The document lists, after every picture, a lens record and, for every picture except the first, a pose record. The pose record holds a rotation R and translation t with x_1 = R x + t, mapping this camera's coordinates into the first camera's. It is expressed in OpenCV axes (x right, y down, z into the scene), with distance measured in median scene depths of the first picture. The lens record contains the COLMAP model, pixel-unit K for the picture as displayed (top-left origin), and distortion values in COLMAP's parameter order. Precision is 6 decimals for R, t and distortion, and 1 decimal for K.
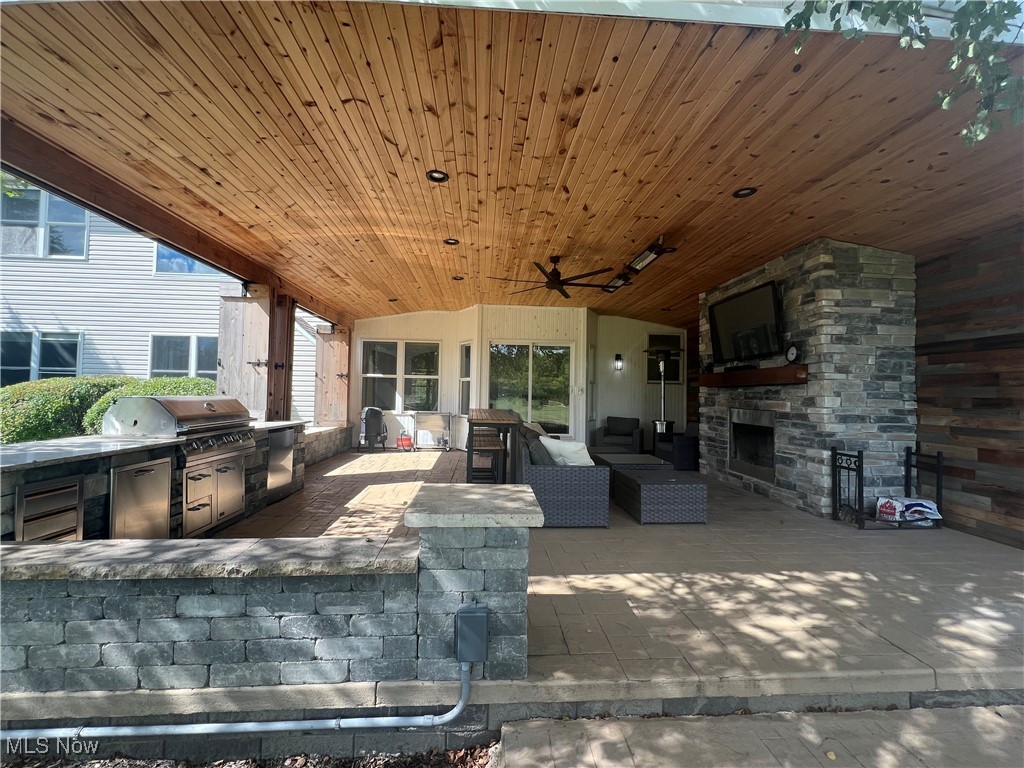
lens RADIAL K [[425.0, 0, 512.0], [0, 425.0, 384.0], [0, 0, 1]] dist [0.001727, 0.000277]
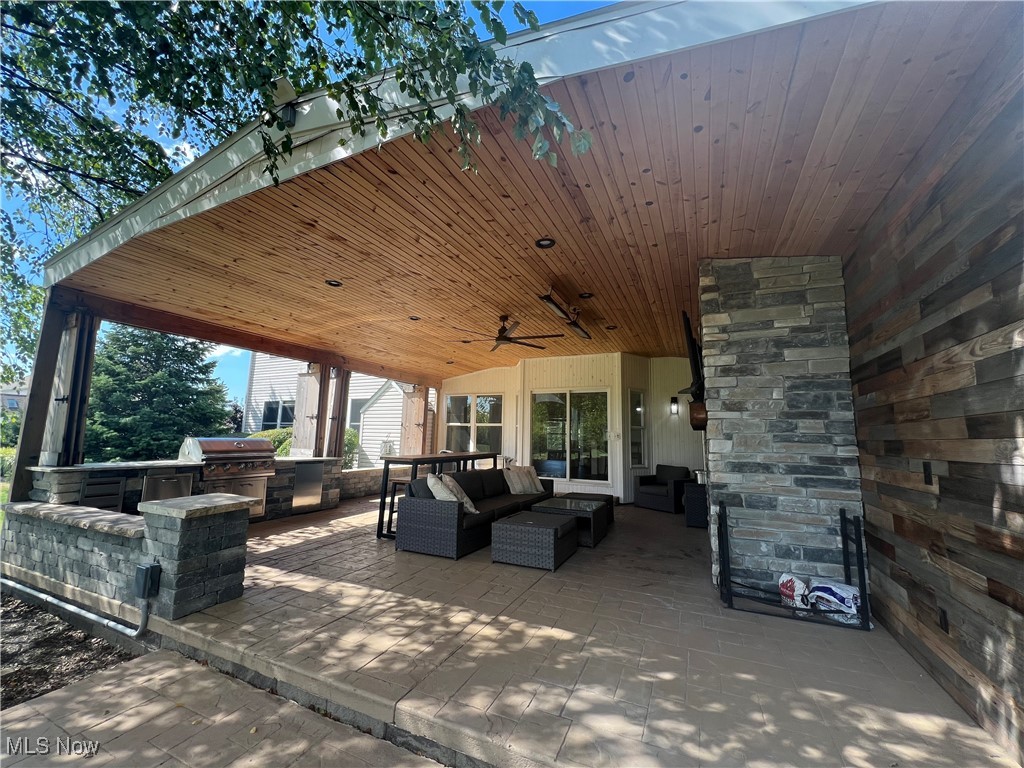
lens RADIAL K [[412.0, 0, 512.0], [0, 412.0, 384.0], [0, 0, 1]] dist [0.002908, 0.000280]
pose [[0.877667, -0.063318, -0.475069, 0.778453], [0.006882, 0.992797, -0.119609, 0.015302], [0.479221, 0.101708, 0.871781, 0.086286]]
